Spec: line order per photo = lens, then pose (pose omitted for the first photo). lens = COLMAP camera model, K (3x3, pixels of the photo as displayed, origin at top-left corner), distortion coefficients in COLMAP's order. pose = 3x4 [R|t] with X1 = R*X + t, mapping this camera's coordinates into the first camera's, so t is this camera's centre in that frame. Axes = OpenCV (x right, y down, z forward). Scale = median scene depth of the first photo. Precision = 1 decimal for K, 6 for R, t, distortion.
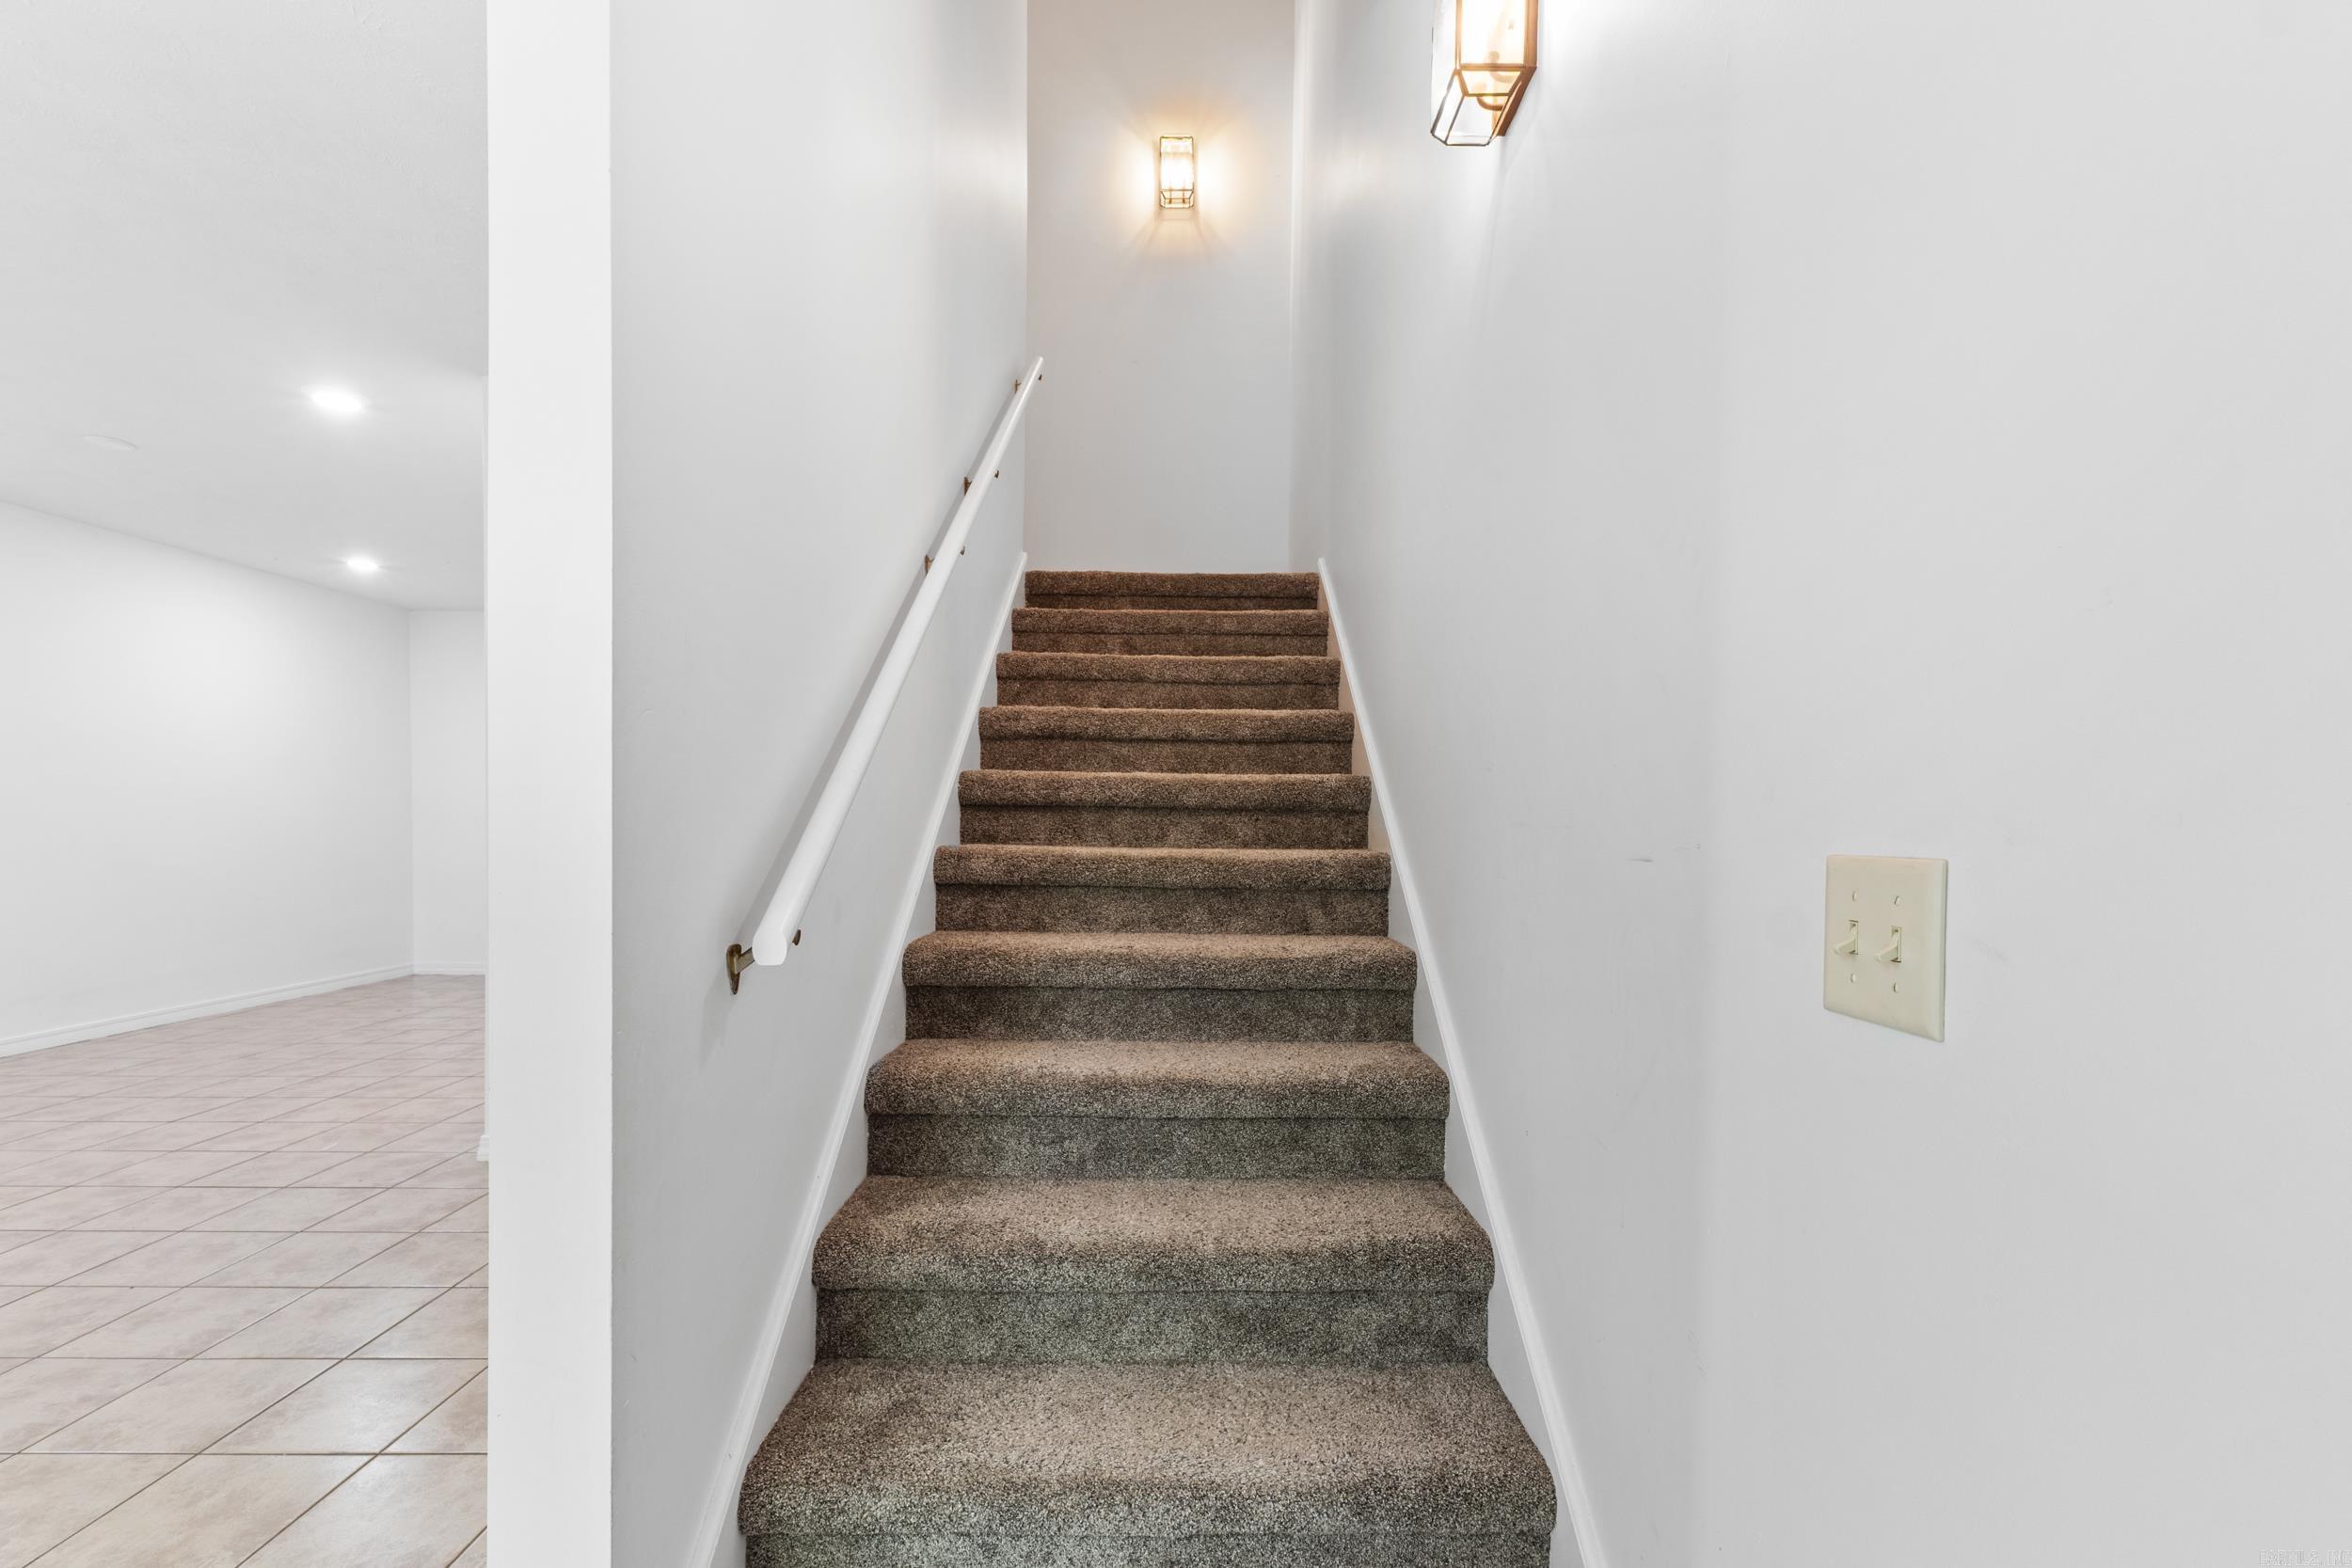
lens RADIAL K [[1008.7, 0, 1180.1], [0, 1008.7, 806.8], [0, 0, 1]] dist [0.010054, 0.000103]
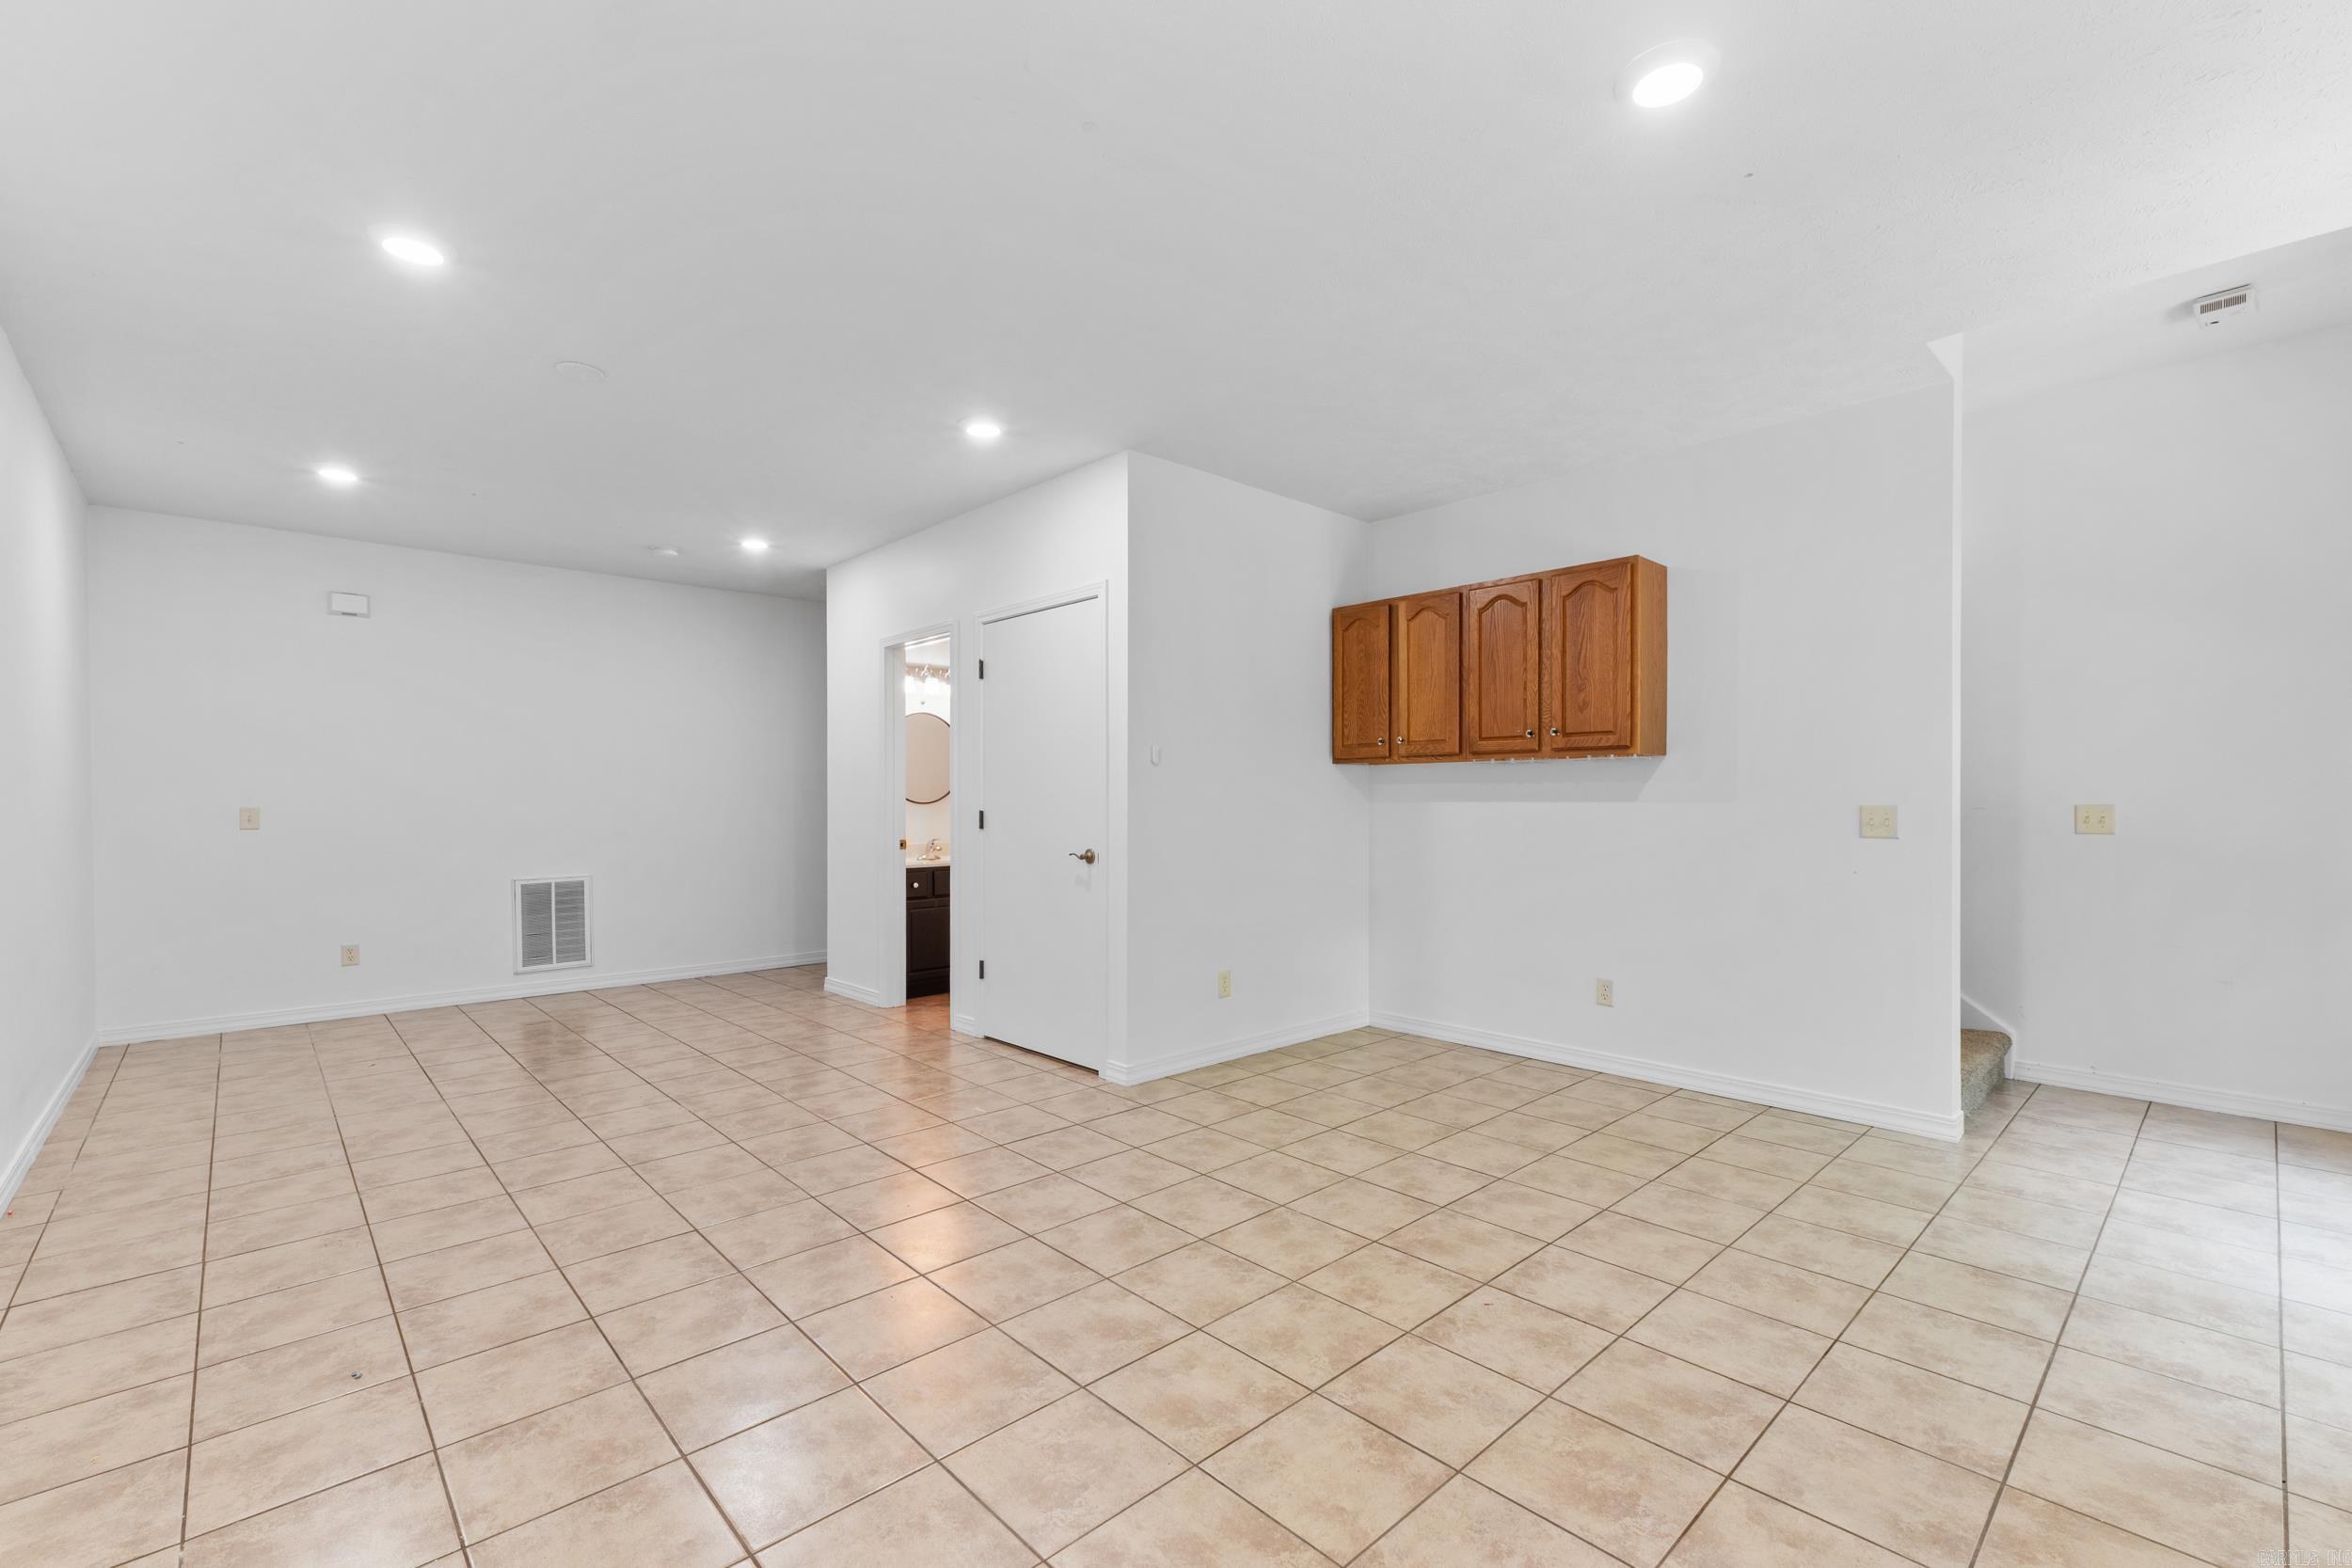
lens RADIAL K [[1008.7, 0, 1159.4], [0, 1008.7, 795.2], [0, 0, 1]] dist [0.010054, 0.000103]
pose [[0.753779, -0.016824, 0.656913, -1.662931], [0.006564, 0.999815, 0.018074, -0.028090], [-0.657095, -0.009312, 0.753750, 0.066306]]
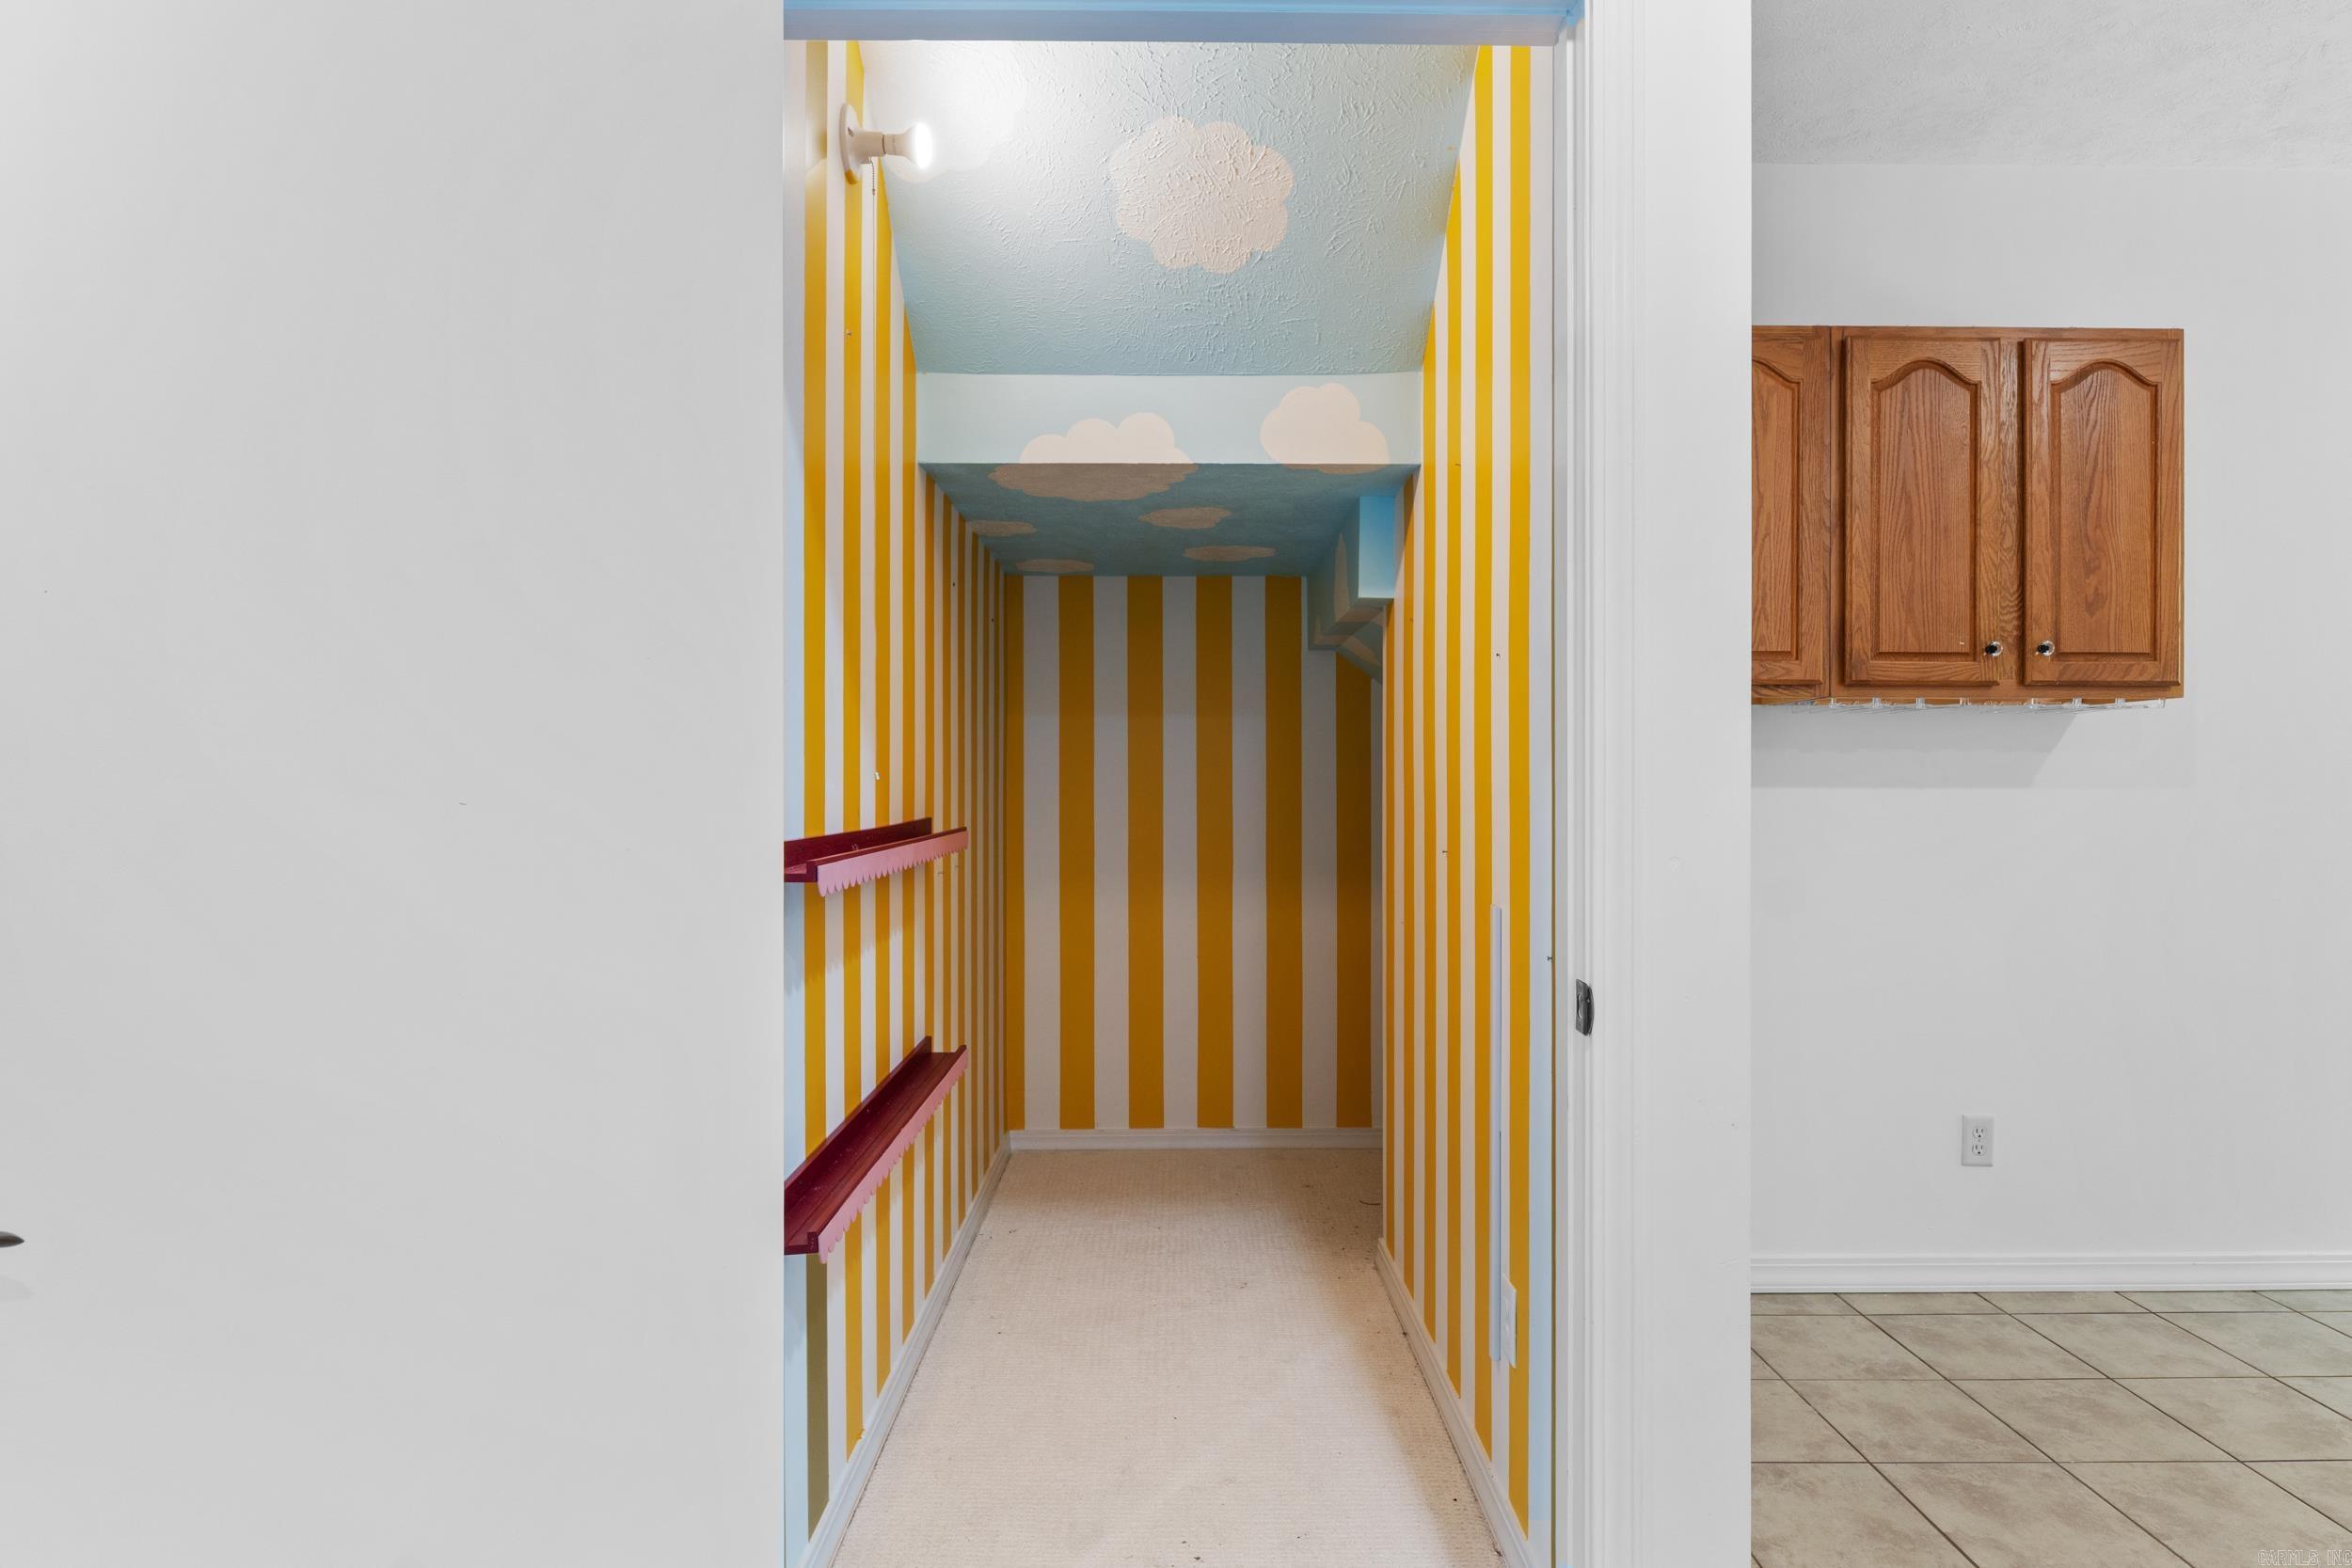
lens RADIAL K [[1360.4, 0, 1178.5], [0, 1360.4, 773.5], [0, 0, 1]] dist [-0.002861, -0.000456]
pose [[0.014309, -0.013093, 0.999812, -1.291579], [-0.014636, 0.999804, 0.013303, -0.004452], [-0.999790, -0.014823, 0.014115, 1.326283]]
